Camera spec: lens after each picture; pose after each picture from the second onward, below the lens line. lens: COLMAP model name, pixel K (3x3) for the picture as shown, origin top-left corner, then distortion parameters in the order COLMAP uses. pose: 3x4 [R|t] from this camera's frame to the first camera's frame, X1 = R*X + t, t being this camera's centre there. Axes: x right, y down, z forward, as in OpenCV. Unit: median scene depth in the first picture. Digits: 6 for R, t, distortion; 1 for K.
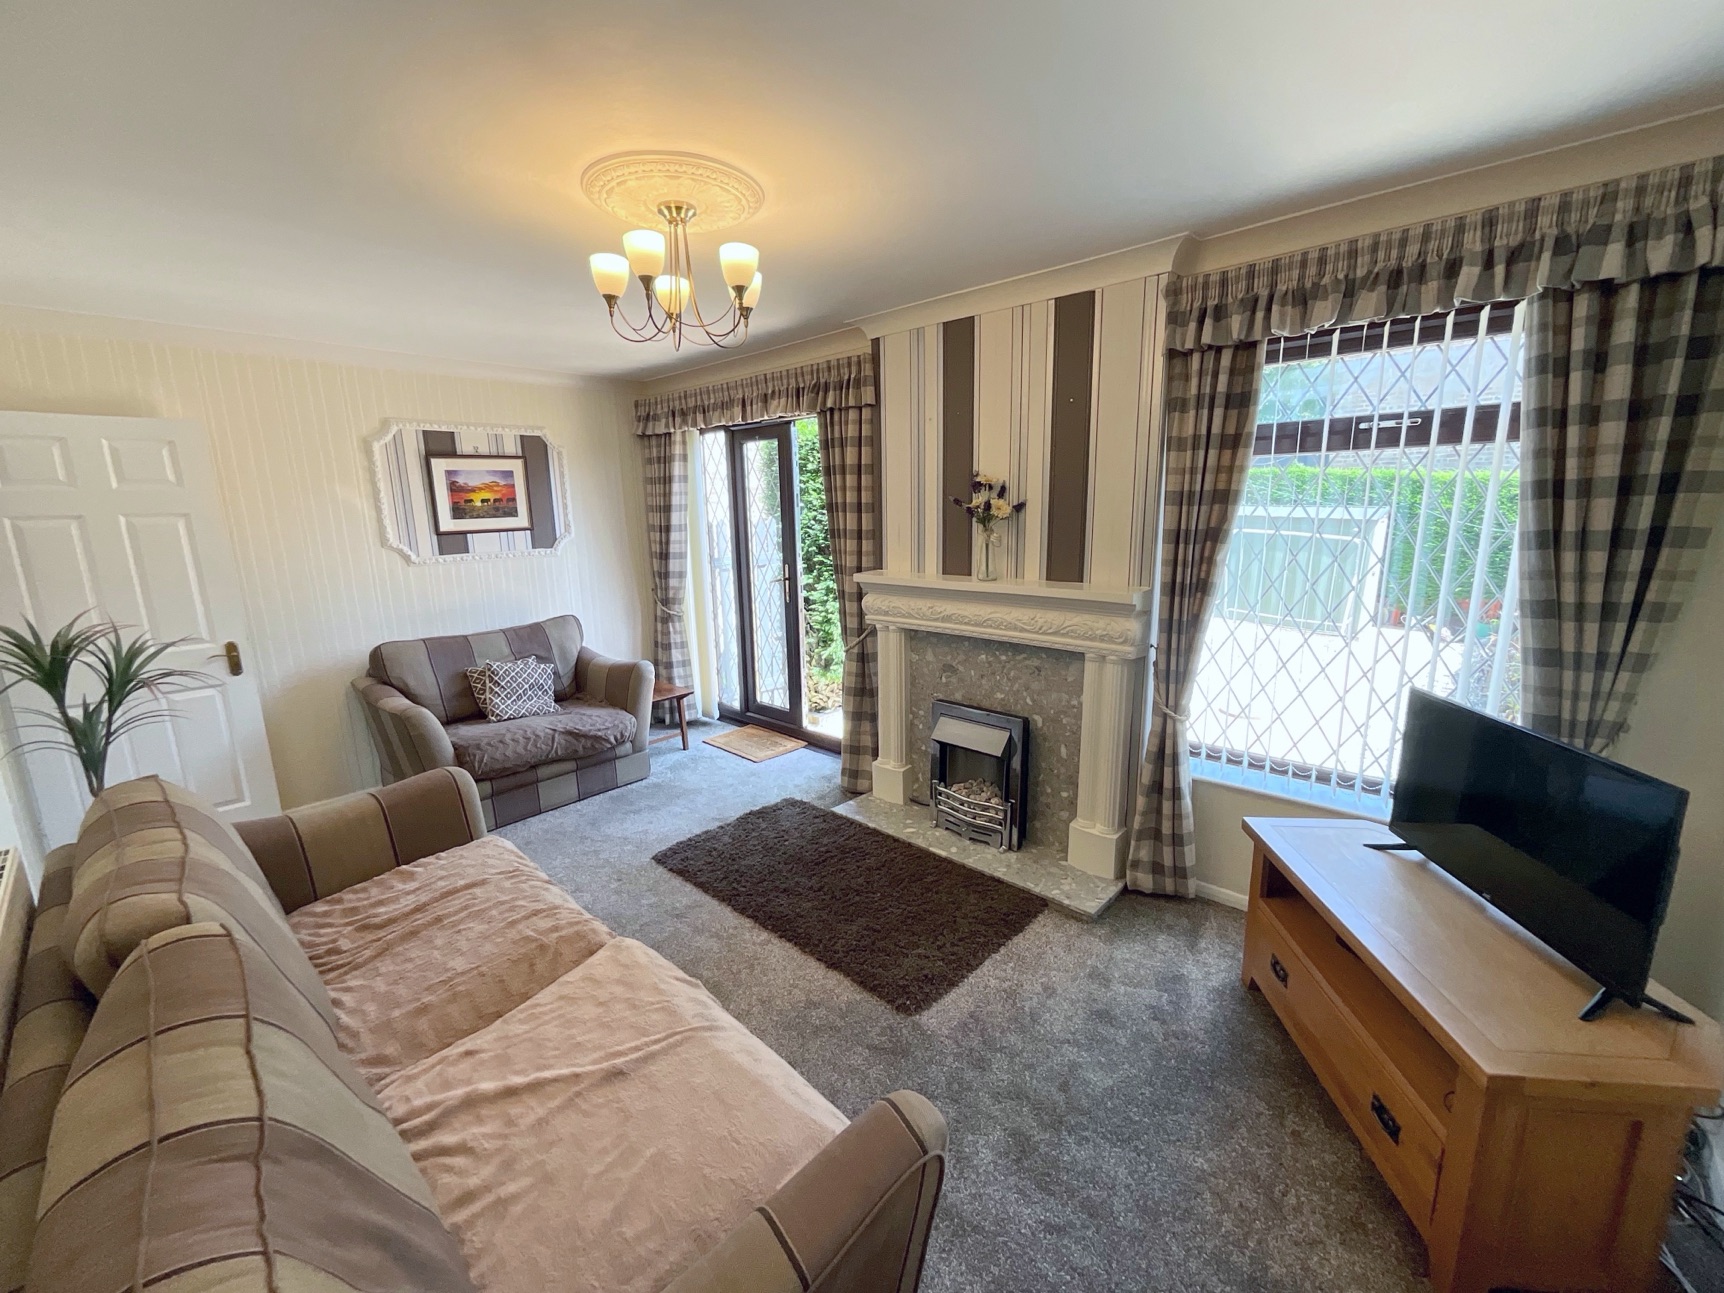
lens RADIAL K [[696.3, 0, 862.0], [0, 696.3, 646.5], [0, 0, 1]] dist [-0.007112, 0.000619]
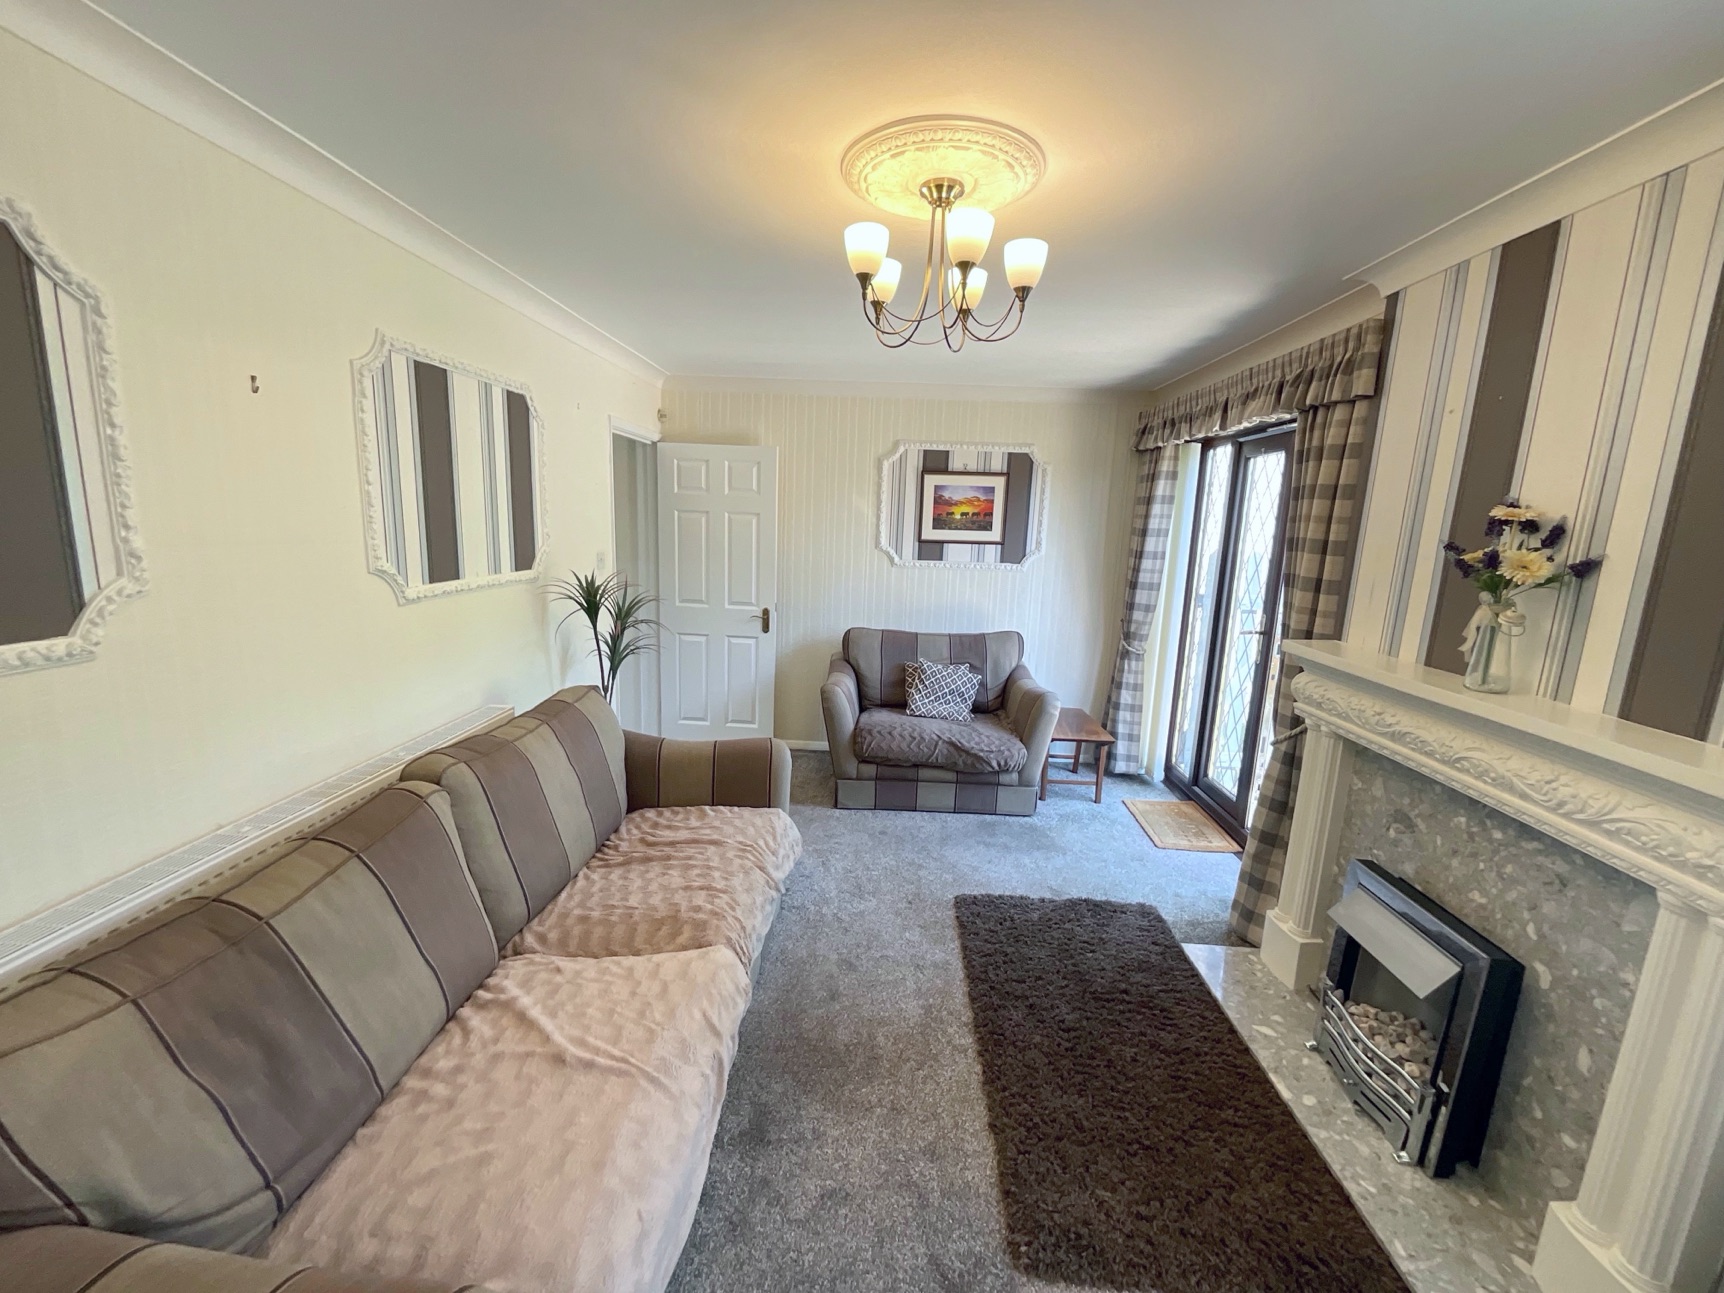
lens RADIAL K [[697.9, 0, 862.0], [0, 697.9, 646.5], [0, 0, 1]] dist [-0.001761, -0.000355]
pose [[0.649207, 0.182722, -0.738338, 0.234790], [-0.202258, 0.977239, 0.064003, -0.057680], [0.733227, 0.107783, 0.671387, 0.222850]]
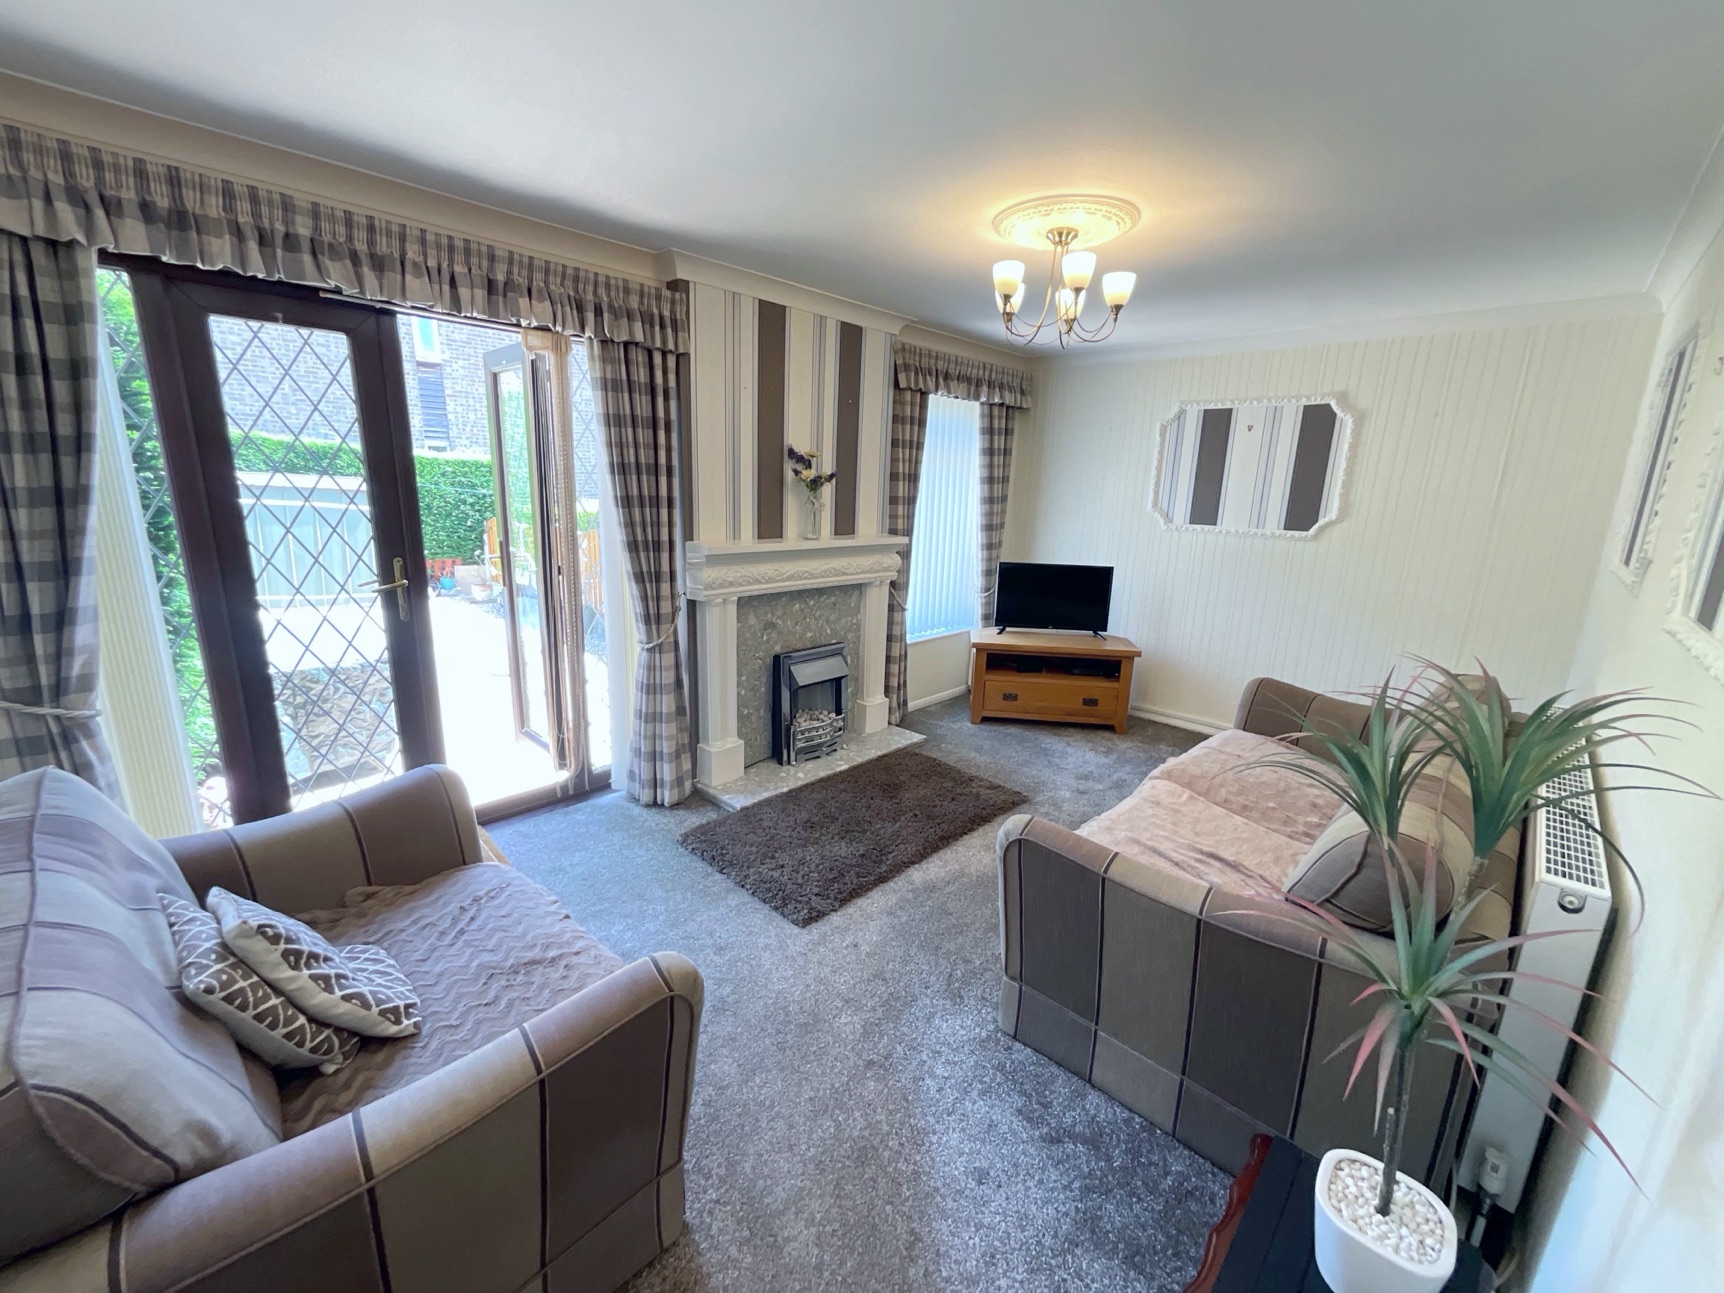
lens RADIAL K [[700.9, 0, 862.0], [0, 700.9, 646.5], [0, 0, 1]] dist [-0.003794, 0.000103]
pose [[0.015928, -0.206671, 0.978281, -0.925967], [0.170408, 0.964652, 0.201017, -0.129030], [-0.985245, 0.163505, 0.050583, 0.789647]]
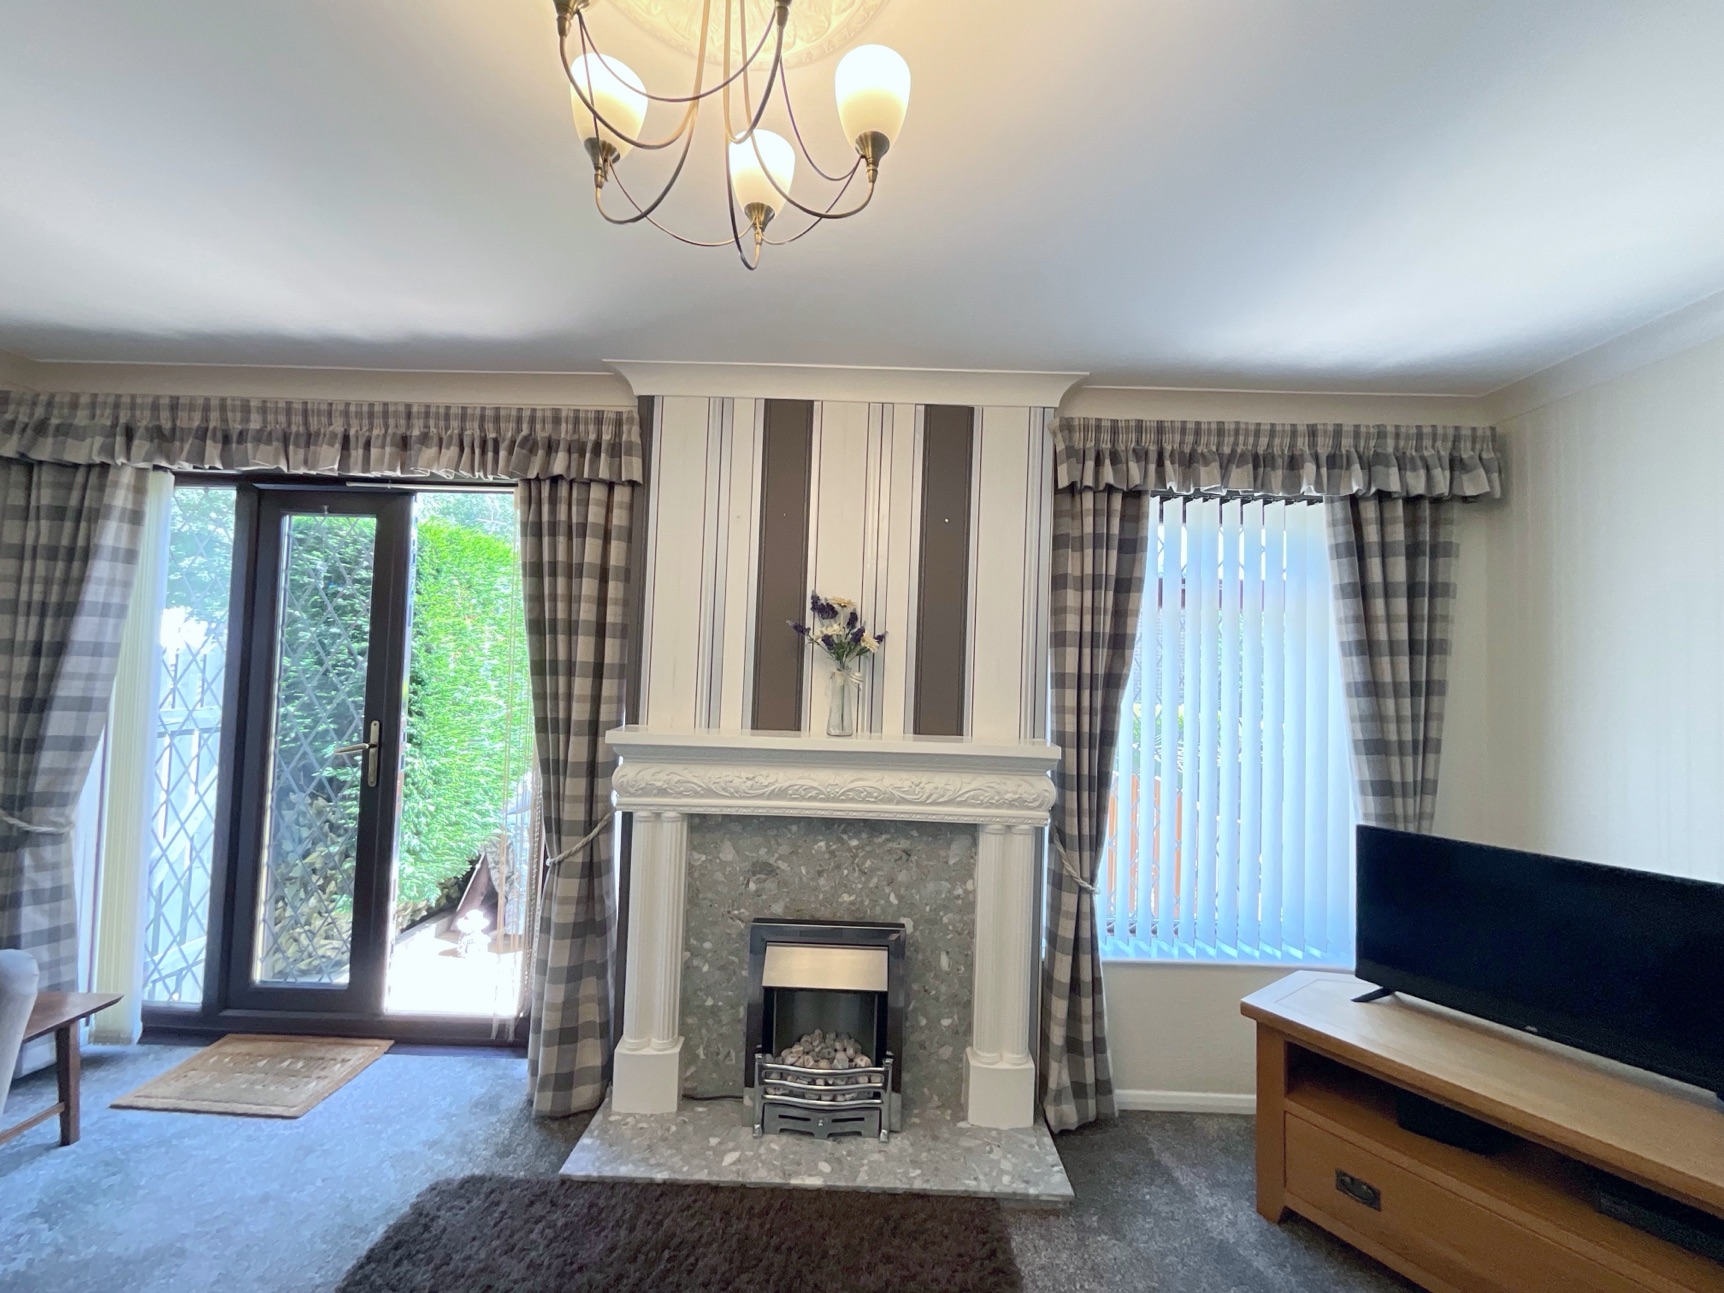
lens RADIAL K [[700.9, 0, 862.0], [0, 700.9, 646.5], [0, 0, 1]] dist [-0.003794, 0.000103]
pose [[0.738162, 0.069850, 0.670998, -0.271590], [0.088916, 0.975875, -0.199403, -0.034016], [-0.668738, 0.206854, 0.714143, 0.391416]]
